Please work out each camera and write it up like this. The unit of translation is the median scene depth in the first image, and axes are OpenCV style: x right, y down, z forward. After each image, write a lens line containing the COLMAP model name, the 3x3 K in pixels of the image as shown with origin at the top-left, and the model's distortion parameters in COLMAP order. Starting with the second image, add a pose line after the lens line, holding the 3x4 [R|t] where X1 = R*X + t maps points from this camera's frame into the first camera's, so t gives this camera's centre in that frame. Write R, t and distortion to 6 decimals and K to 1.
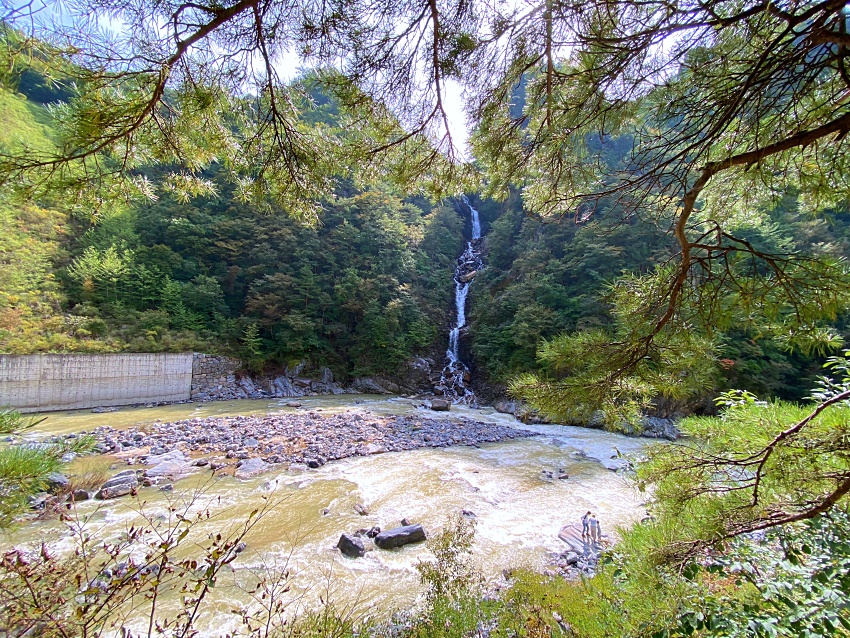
lens RADIAL K [[347.6, 0, 429.0], [0, 347.6, 319.7], [0, 0, 1]] dist [0.035344, -0.028800]
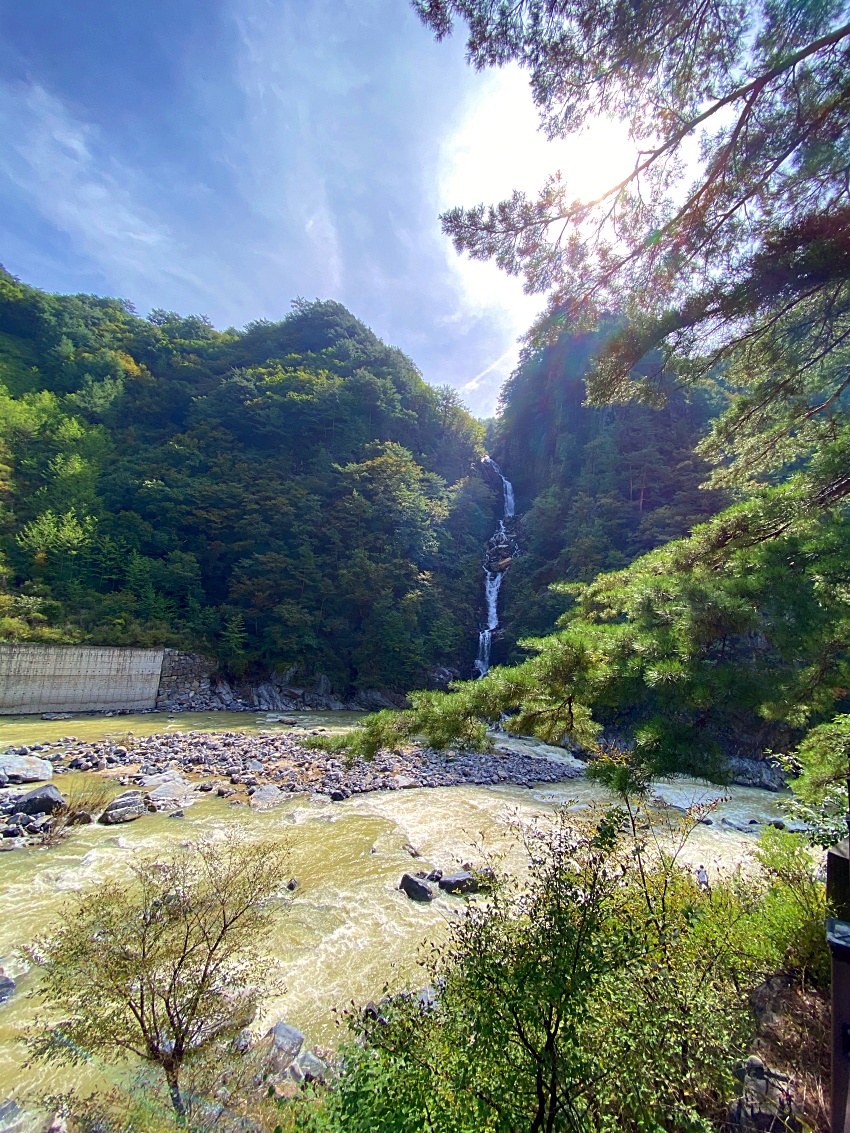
lens RADIAL K [[463.4, 0, 429.3], [0, 463.4, 557.4], [0, 0, 1]] dist [0.035344, -0.028800]
pose [[0.998974, 0.043677, -0.011968, -0.056995], [-0.044801, 0.991720, -0.120355, -0.009323], [0.006613, 0.120767, 0.992659, -0.069690]]
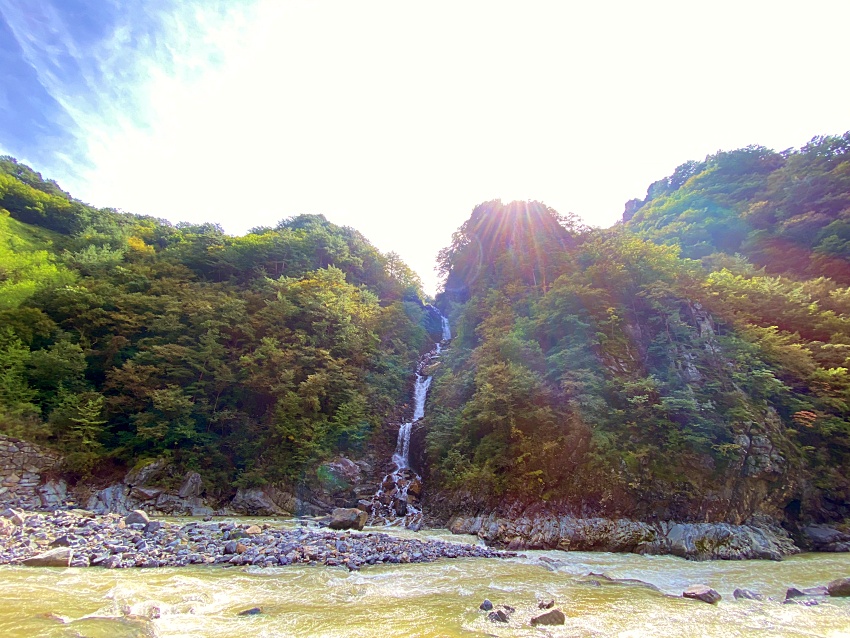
lens RADIAL K [[347.6, 0, 429.0], [0, 347.6, 319.7], [0, 0, 1]] dist [0.035344, -0.028800]
pose [[0.999639, -0.000409, 0.026872, 0.123974], [0.011268, 0.914127, -0.405272, 0.151890], [-0.024399, 0.405428, 0.913801, 0.289025]]
